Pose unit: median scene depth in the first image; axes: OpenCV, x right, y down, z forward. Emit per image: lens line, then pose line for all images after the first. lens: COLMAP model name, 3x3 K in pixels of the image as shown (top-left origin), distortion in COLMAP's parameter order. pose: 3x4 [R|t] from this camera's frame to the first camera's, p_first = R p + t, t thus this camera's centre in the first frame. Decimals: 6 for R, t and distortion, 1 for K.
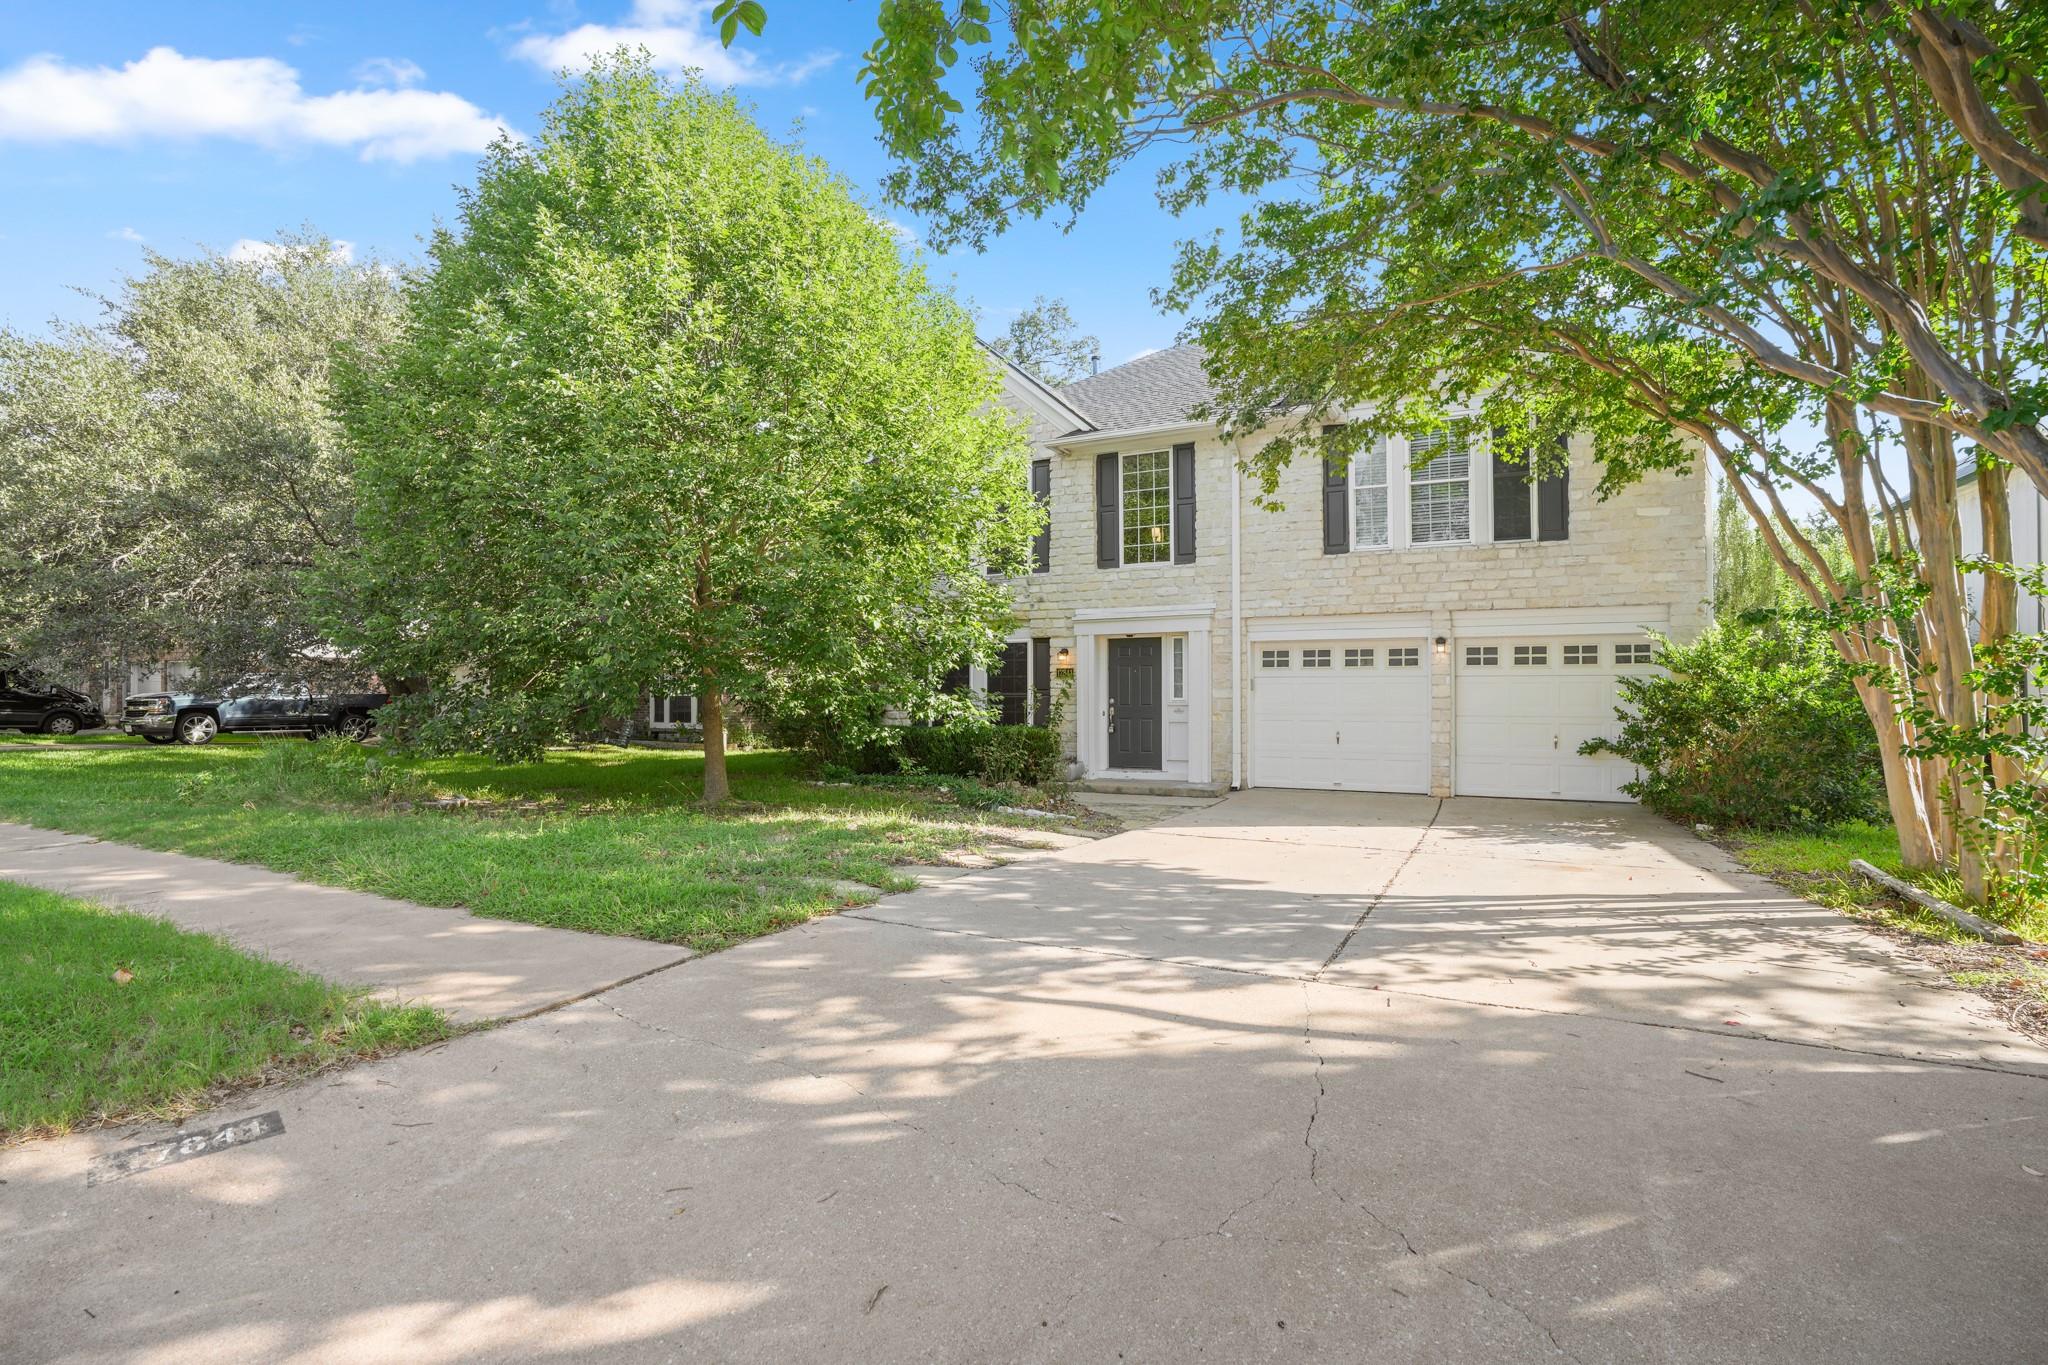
lens RADIAL K [[931.0, 0, 1024.0], [0, 931.0, 682.5], [0, 0, 1]] dist [-0.004385, -0.000821]
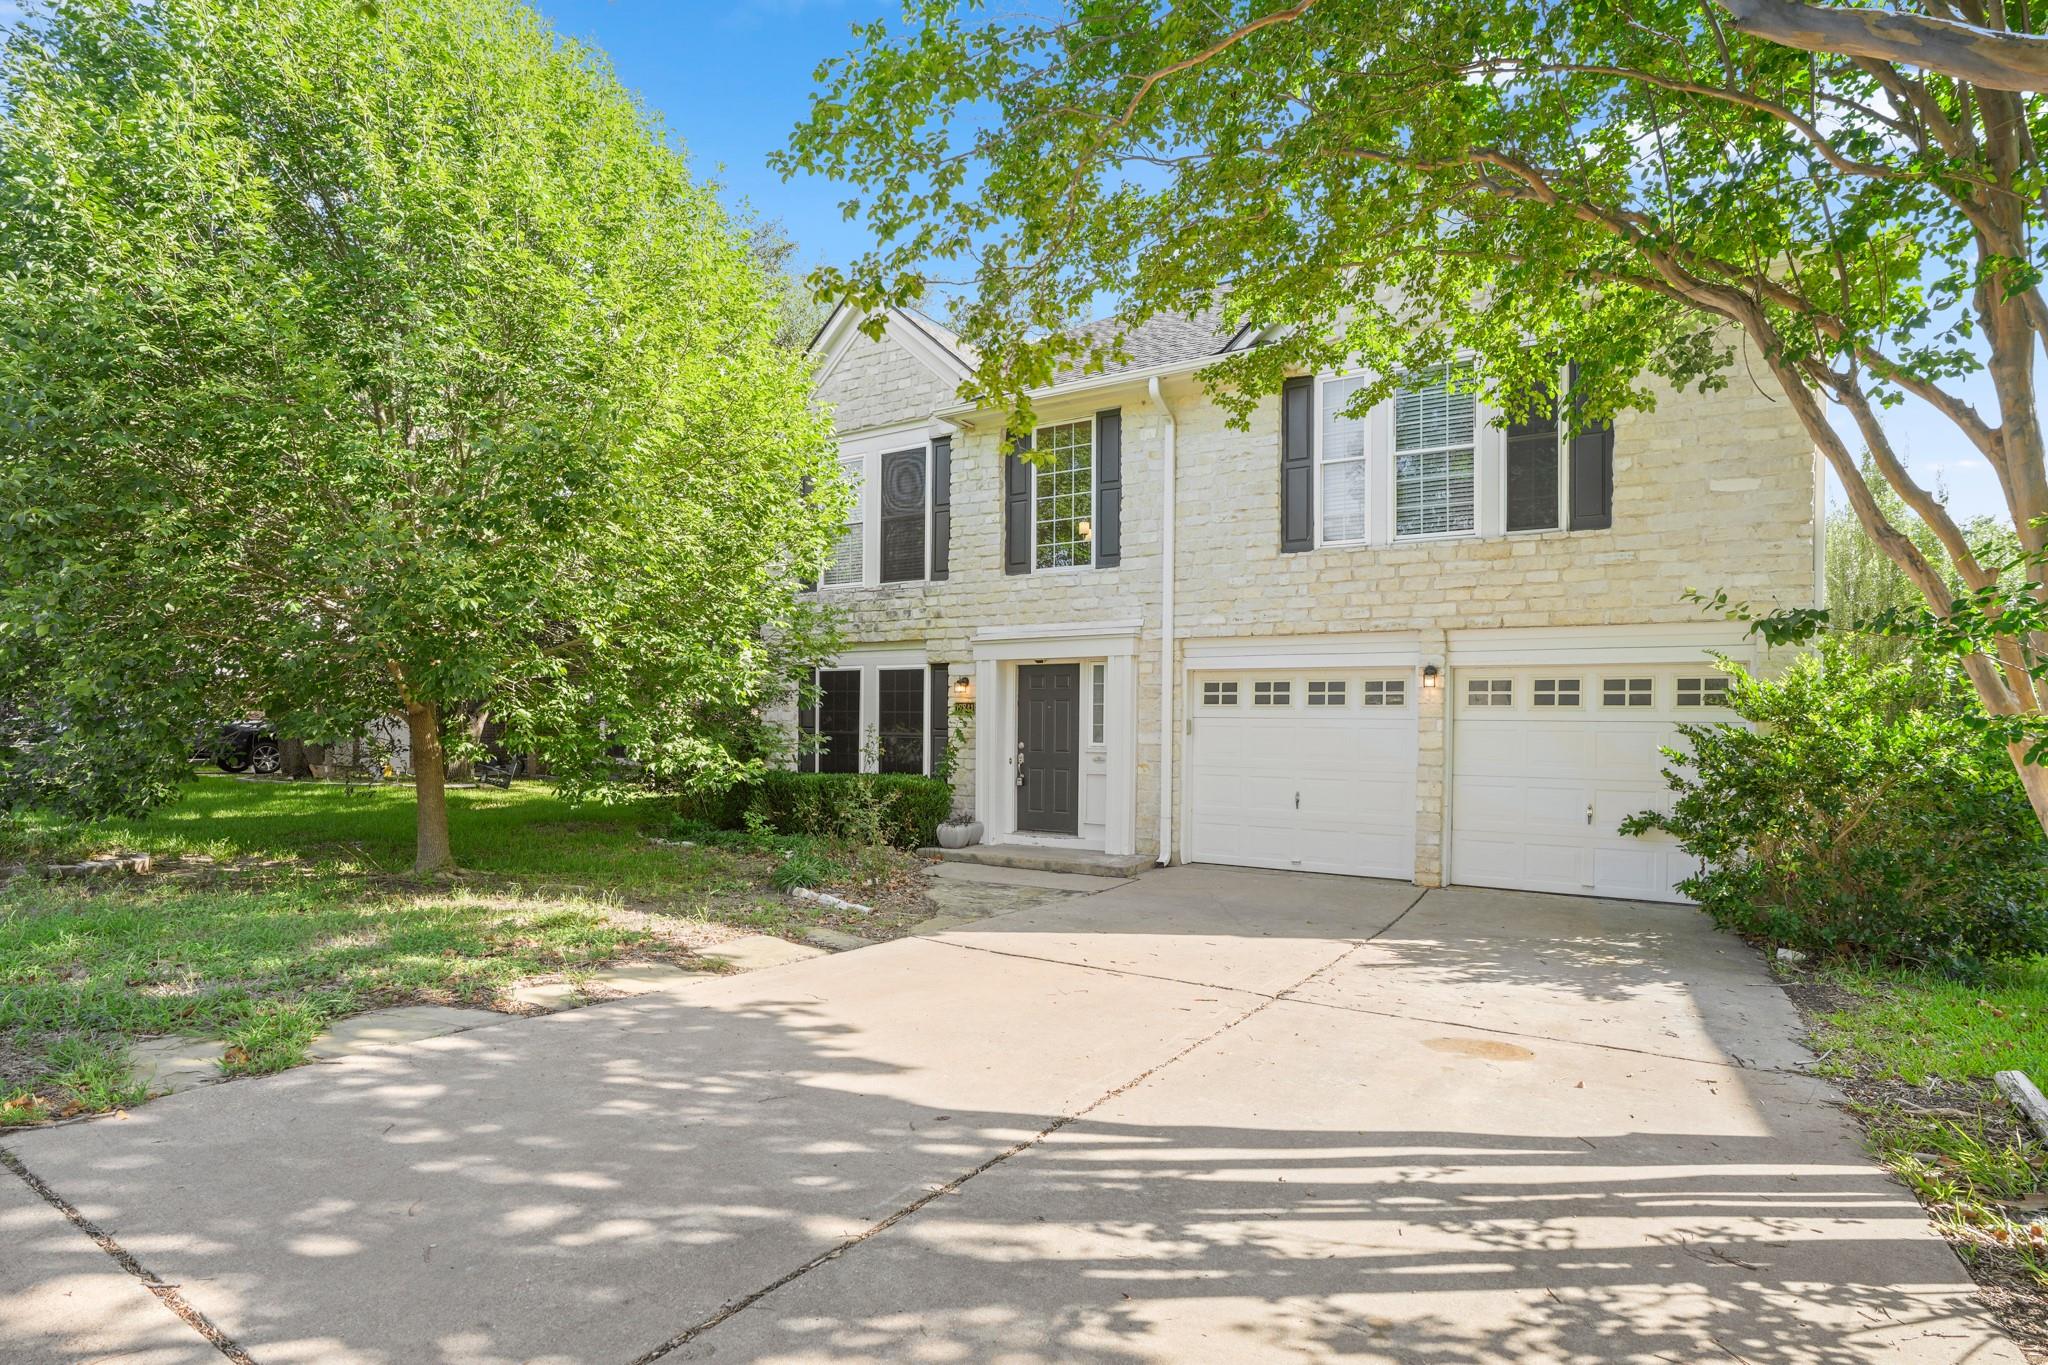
lens RADIAL K [[1000.3, 0, 1024.4], [0, 1000.3, 728.3], [0, 0, 1]] dist [-0.001384, 0.000756]
pose [[0.996301, 0.013393, -0.084880, 0.193263], [-0.012171, 0.999815, 0.014894, -0.007746], [0.085064, -0.013806, 0.996280, 0.191233]]
